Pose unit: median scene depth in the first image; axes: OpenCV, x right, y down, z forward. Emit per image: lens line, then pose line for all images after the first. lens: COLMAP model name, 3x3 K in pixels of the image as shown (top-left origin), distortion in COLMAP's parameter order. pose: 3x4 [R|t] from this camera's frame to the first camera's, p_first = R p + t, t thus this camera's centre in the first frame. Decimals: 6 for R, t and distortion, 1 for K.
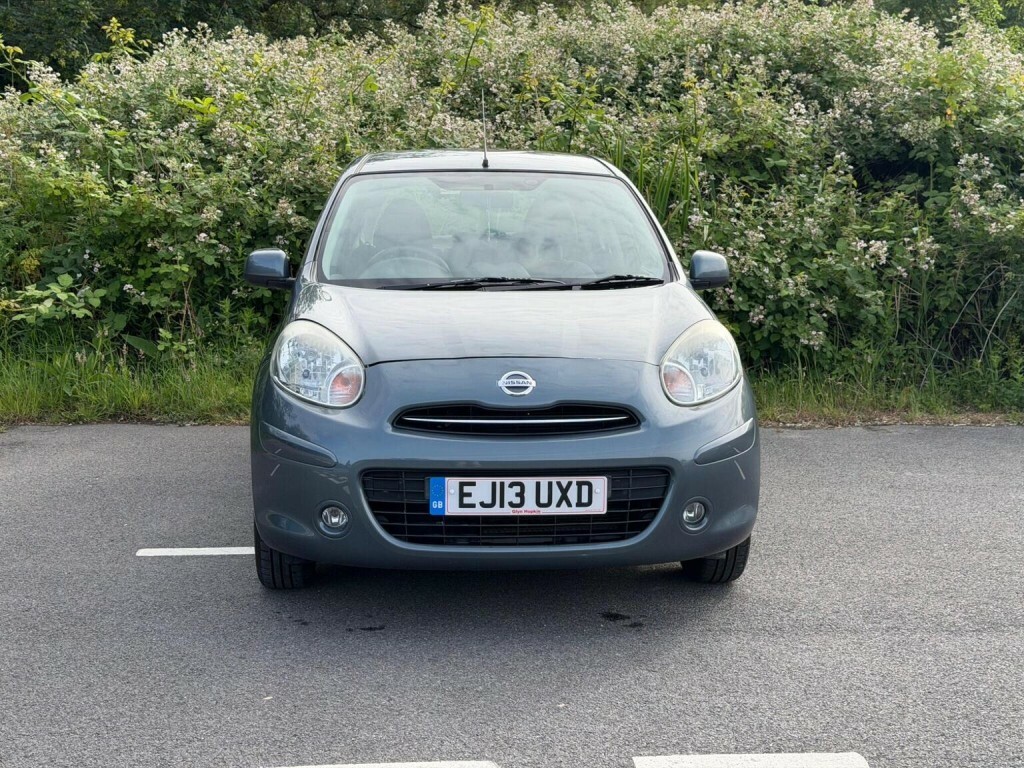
lens RADIAL K [[1417.7, 0, 520.0], [0, 1417.7, 406.9], [0, 0, 1]] dist [0.099311, 0.000000]
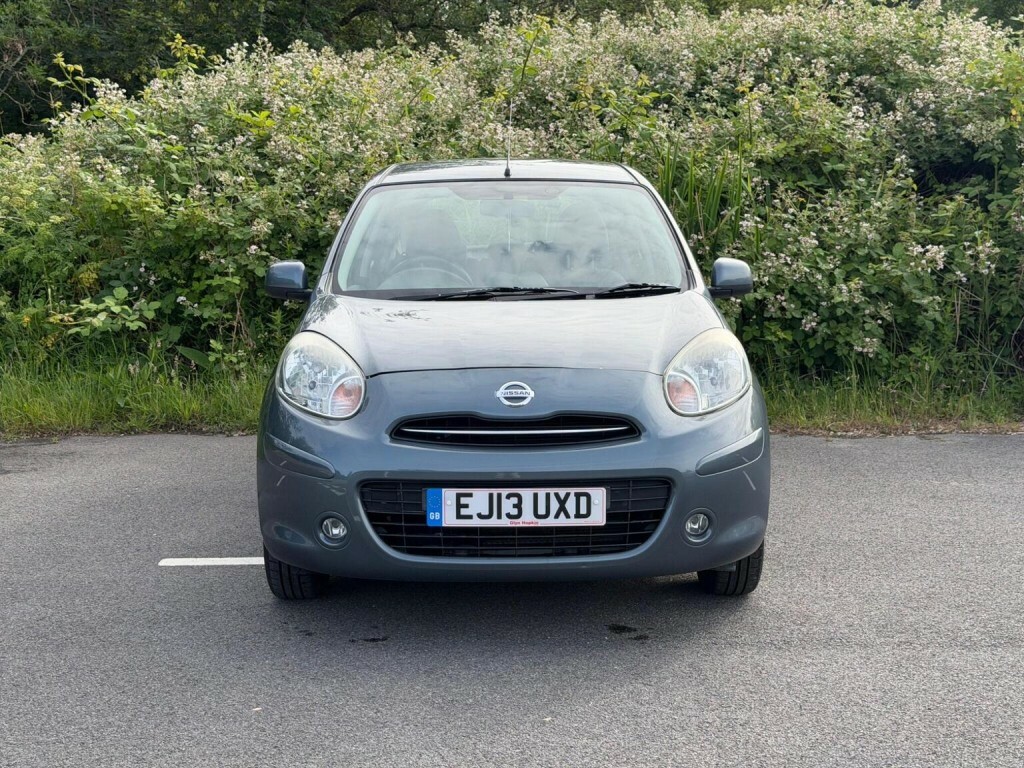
lens RADIAL K [[1417.7, 0, 520.4], [0, 1417.7, 416.5], [0, 0, 1]] dist [0.099311, 0.000000]
pose [[0.998205, -0.003216, -0.059795, 0.047966], [0.003259, 0.999994, 0.000622, -0.001004], [0.059793, -0.000816, 0.998210, 0.007123]]
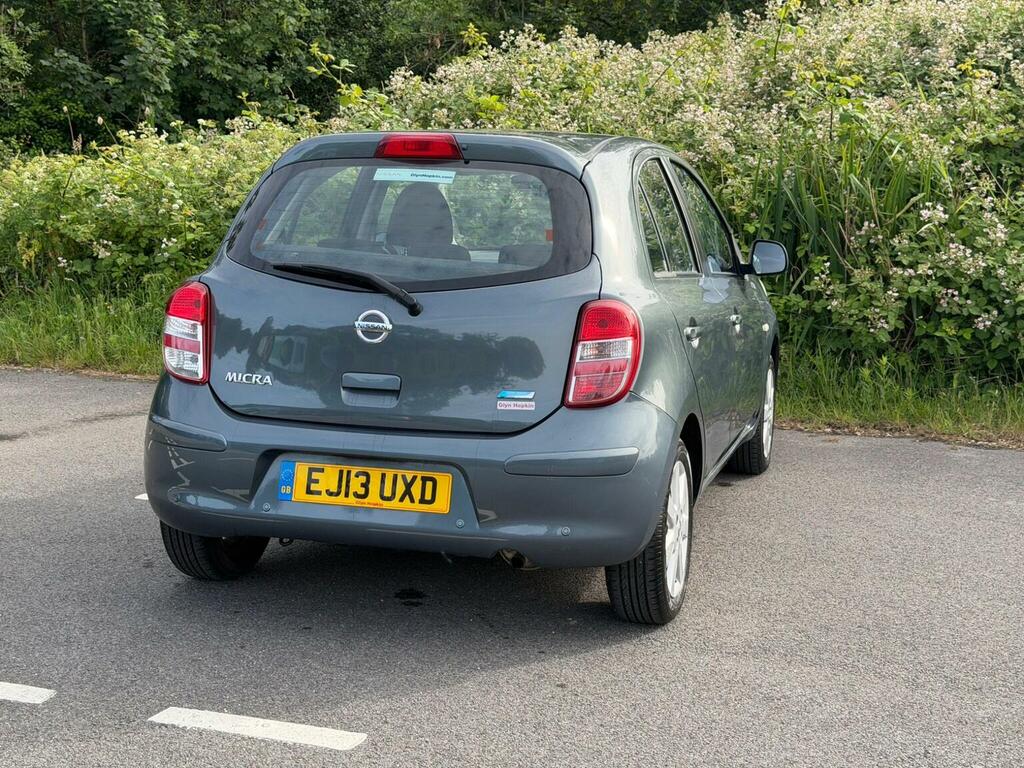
lens RADIAL K [[1417.7, 0, 512.6], [0, 1417.7, 380.1], [0, 0, 1]] dist [0.099311, 0.000000]
pose [[0.912878, 0.062011, -0.403495, 0.492060], [-0.067806, 0.997699, -0.000075, -0.014341], [0.402562, 0.027428, 0.914982, 0.107291]]
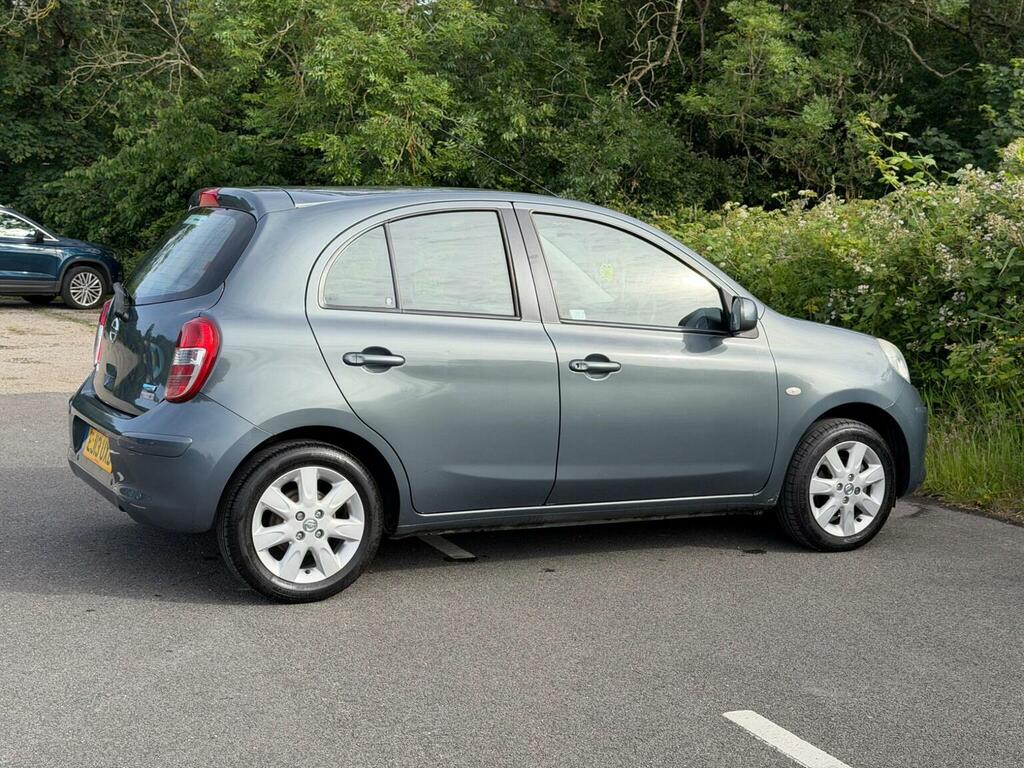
lens RADIAL K [[1417.7, 0, 521.3], [0, 1417.7, 394.5], [0, 0, 1]] dist [0.099311, 0.000000]
pose [[0.351785, 0.104826, -0.930193, 1.267361], [-0.162726, 0.985428, 0.049510, -0.101171], [0.921828, 0.133950, 0.363717, 0.749896]]
